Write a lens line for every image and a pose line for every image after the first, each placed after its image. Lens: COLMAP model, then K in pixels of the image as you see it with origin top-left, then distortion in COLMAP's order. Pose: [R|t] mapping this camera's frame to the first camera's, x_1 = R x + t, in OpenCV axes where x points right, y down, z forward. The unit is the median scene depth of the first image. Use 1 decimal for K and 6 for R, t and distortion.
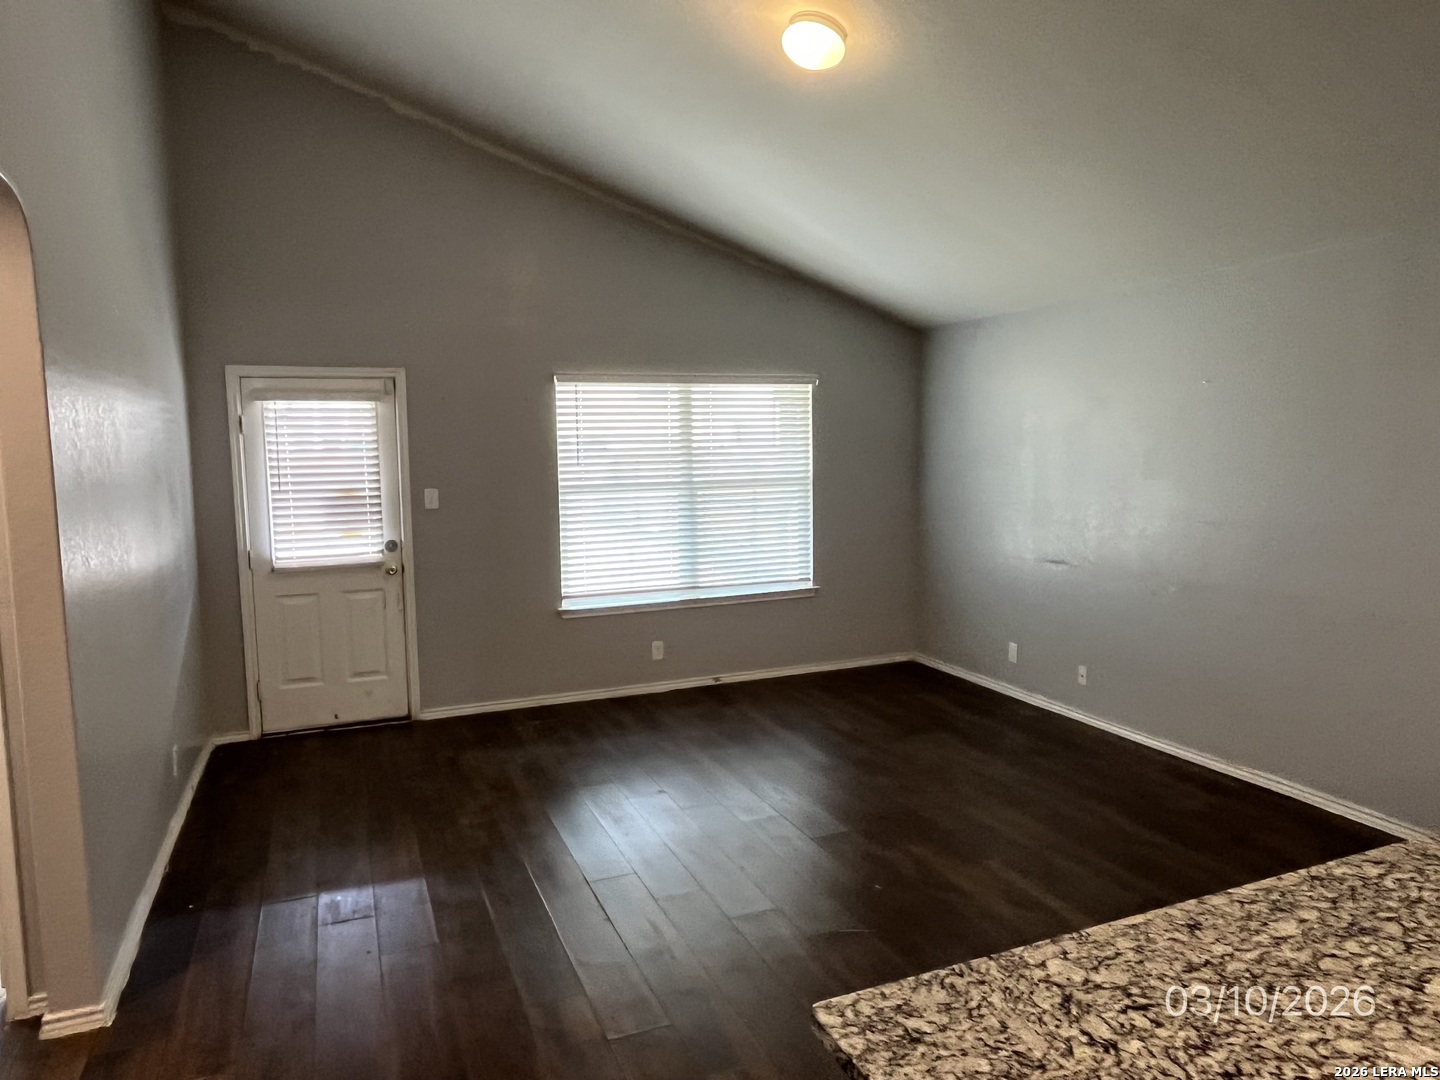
lens RADIAL K [[934.5, 0, 709.4], [0, 934.5, 527.7], [0, 0, 1]] dist [-0.009675, 0.004415]
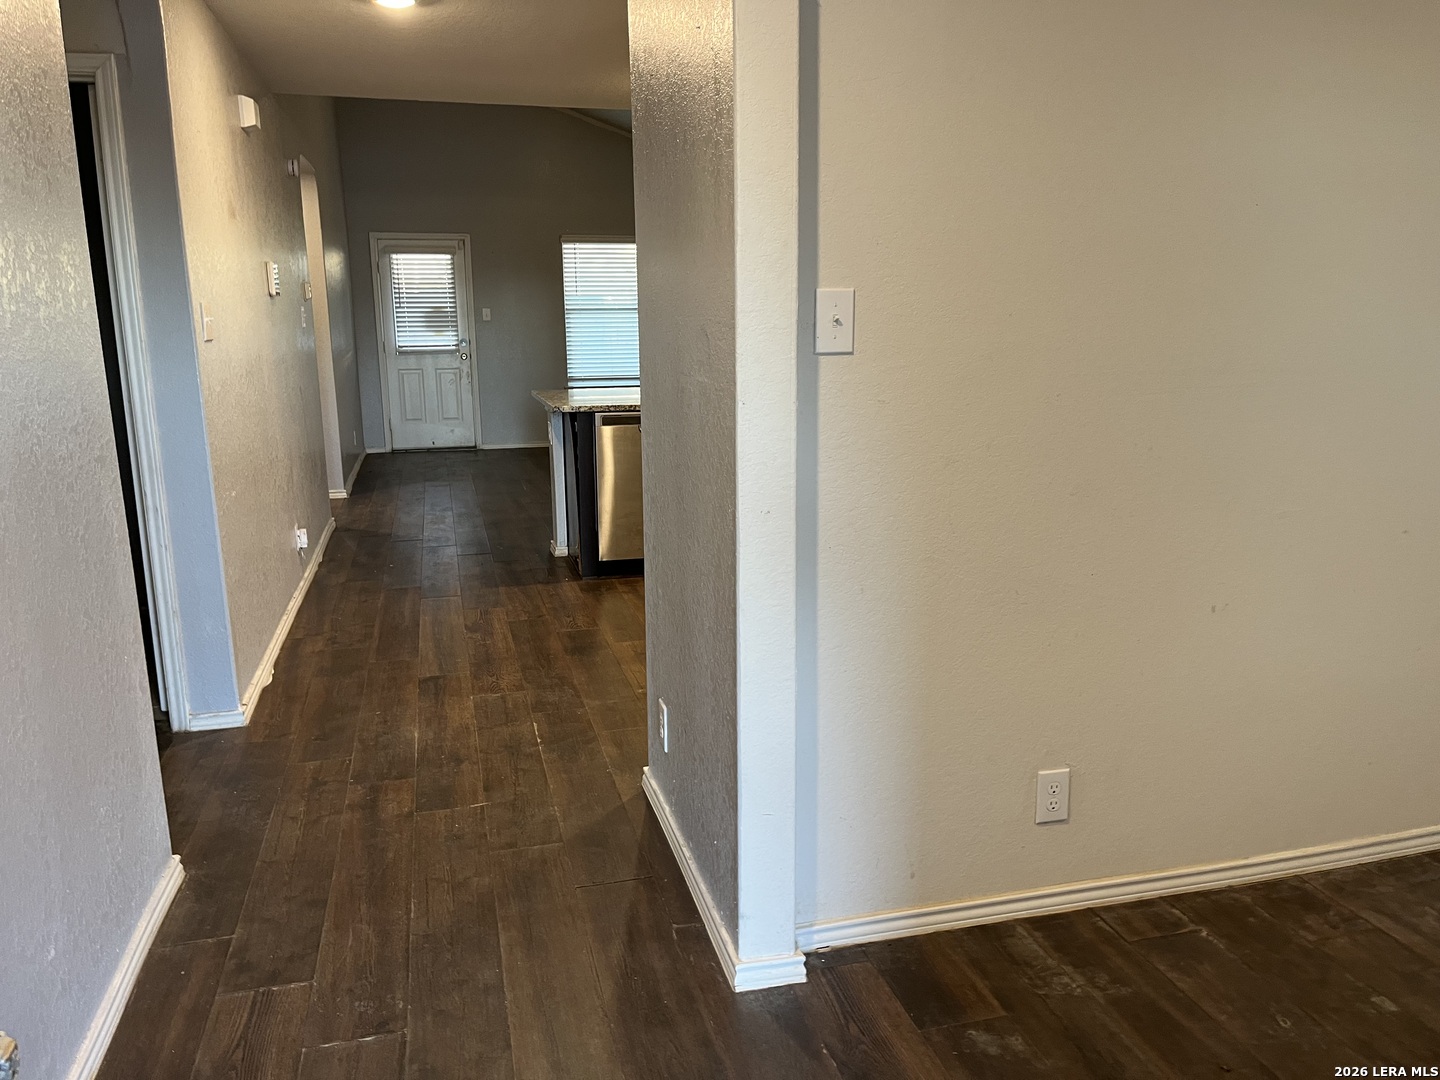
lens RADIAL K [[1089.1, 0, 728.3], [0, 1089.1, 536.0], [0, 0, 1]] dist [0.052470, -0.079249]
pose [[0.992477, 0.031079, -0.118423, 0.442184], [-0.017535, 0.993356, 0.113738, 0.156635], [0.121171, -0.110806, 0.986428, -1.085802]]
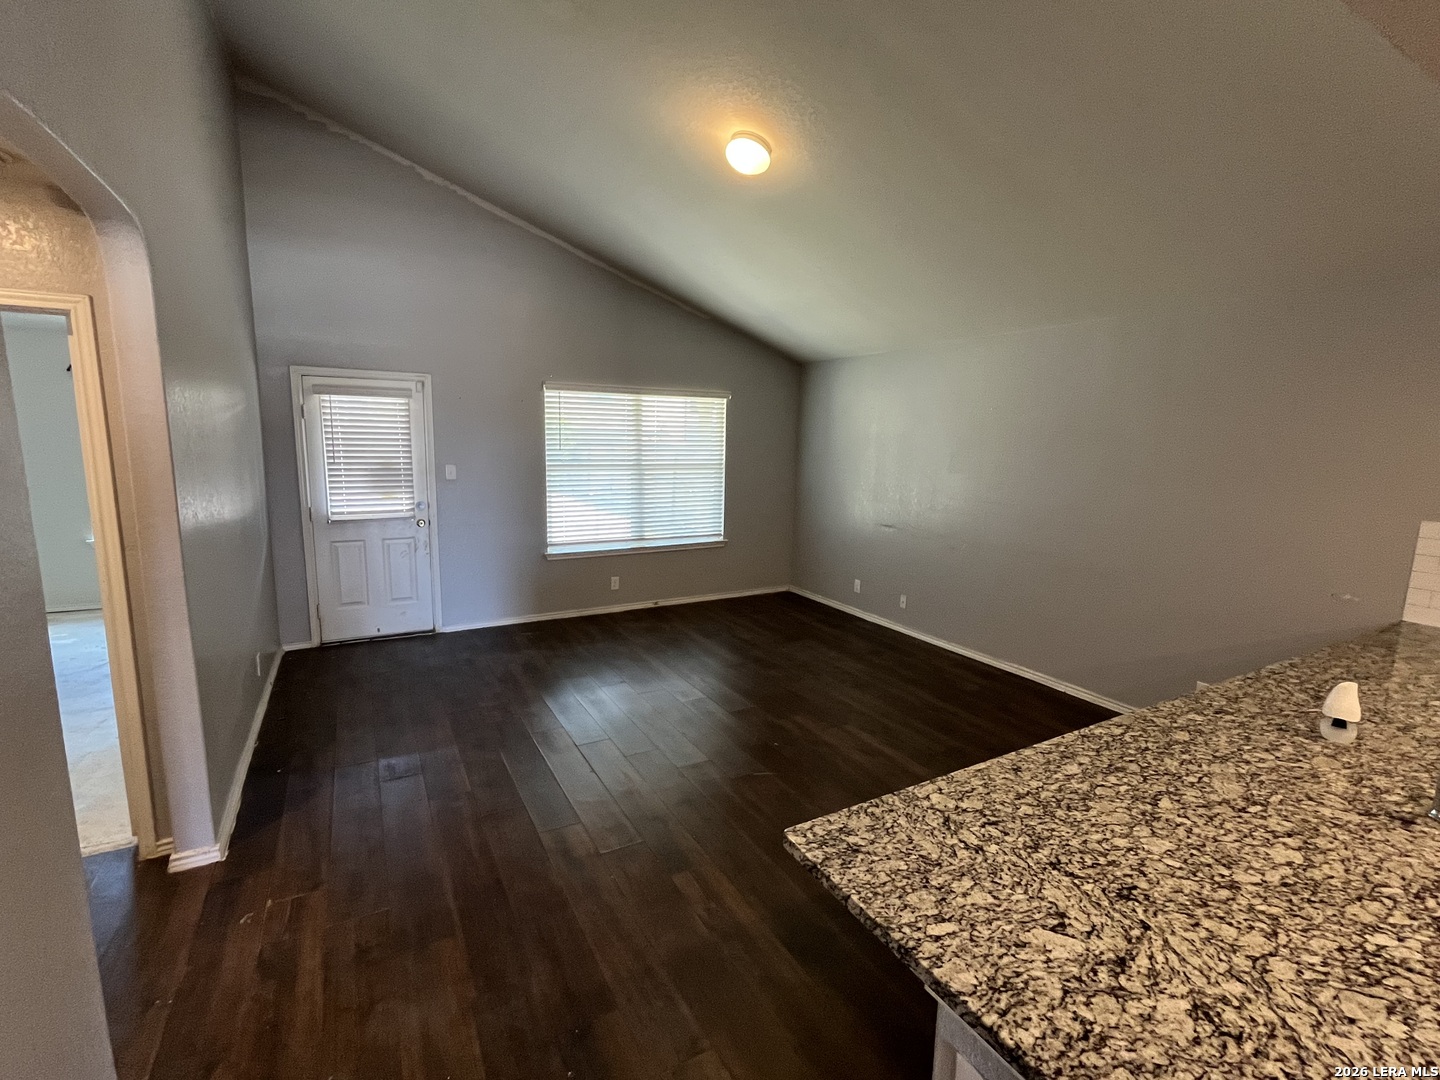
lens RADIAL K [[651.5, 0, 717.5], [0, 651.5, 533.5], [0, 0, 1]] dist [-0.006868, 0.001482]
pose [[0.991988, 0.016246, 0.125287, -0.034574], [-0.023375, 0.998177, 0.055647, -0.003613], [-0.124154, -0.058130, 0.990559, 0.004285]]
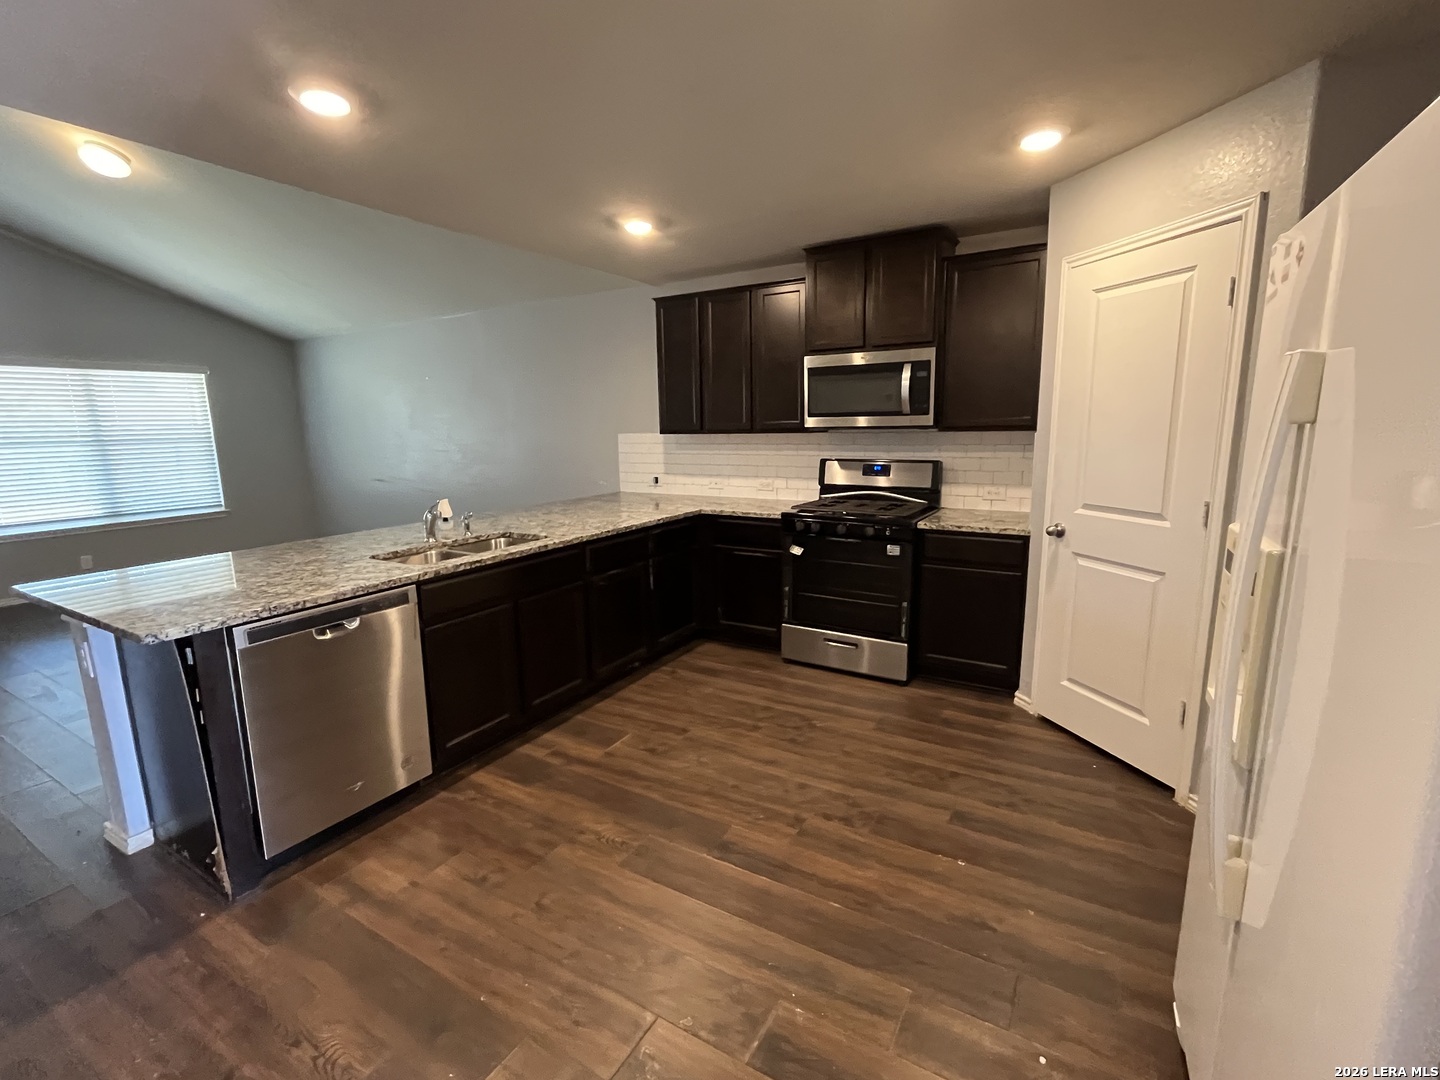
lens RADIAL K [[651.5, 0, 720.7], [0, 651.5, 537.3], [0, 0, 1]] dist [-0.006868, 0.001482]
pose [[0.797555, -0.105349, 0.593976, 0.170757], [0.063288, 0.993812, 0.091285, 0.087471], [-0.599917, -0.035213, 0.799287, -0.455381]]
